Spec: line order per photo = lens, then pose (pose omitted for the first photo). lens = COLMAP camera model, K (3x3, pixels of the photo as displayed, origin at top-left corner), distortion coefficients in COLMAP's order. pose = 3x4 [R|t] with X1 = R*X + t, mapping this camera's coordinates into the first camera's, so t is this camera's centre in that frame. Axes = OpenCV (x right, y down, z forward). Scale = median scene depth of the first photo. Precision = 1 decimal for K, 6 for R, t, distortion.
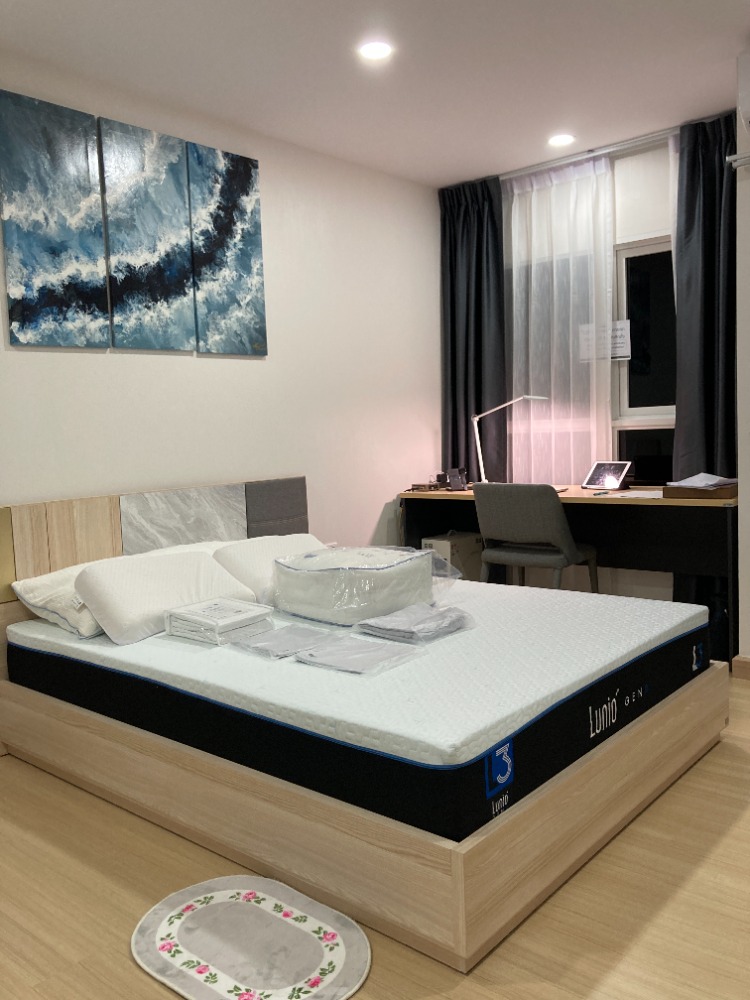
lens RADIAL K [[823.4, 0, 367.6], [0, 823.4, 501.2], [0, 0, 1]] dist [0.013428, -0.012227]
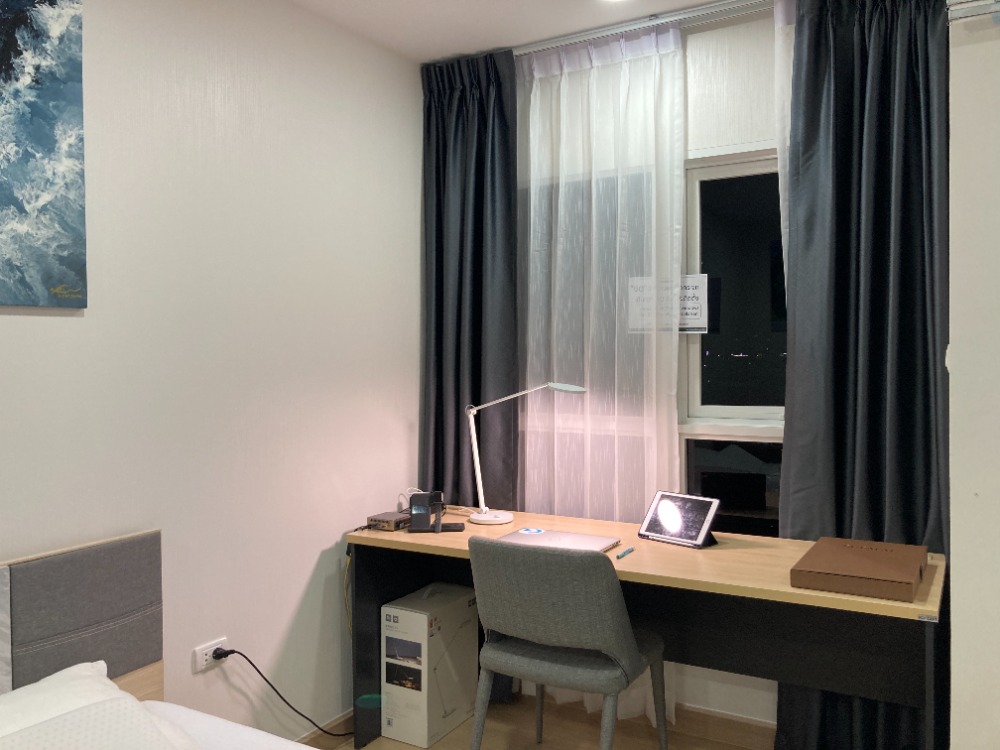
lens RADIAL K [[823.4, 0, 503.5], [0, 823.4, 378.1], [0, 0, 1]] dist [0.013428, -0.012227]
pose [[0.982872, 0.026915, 0.182311, 0.039747], [-0.014865, 0.997633, -0.067141, -0.088608], [-0.183687, 0.063281, 0.980946, 0.382478]]
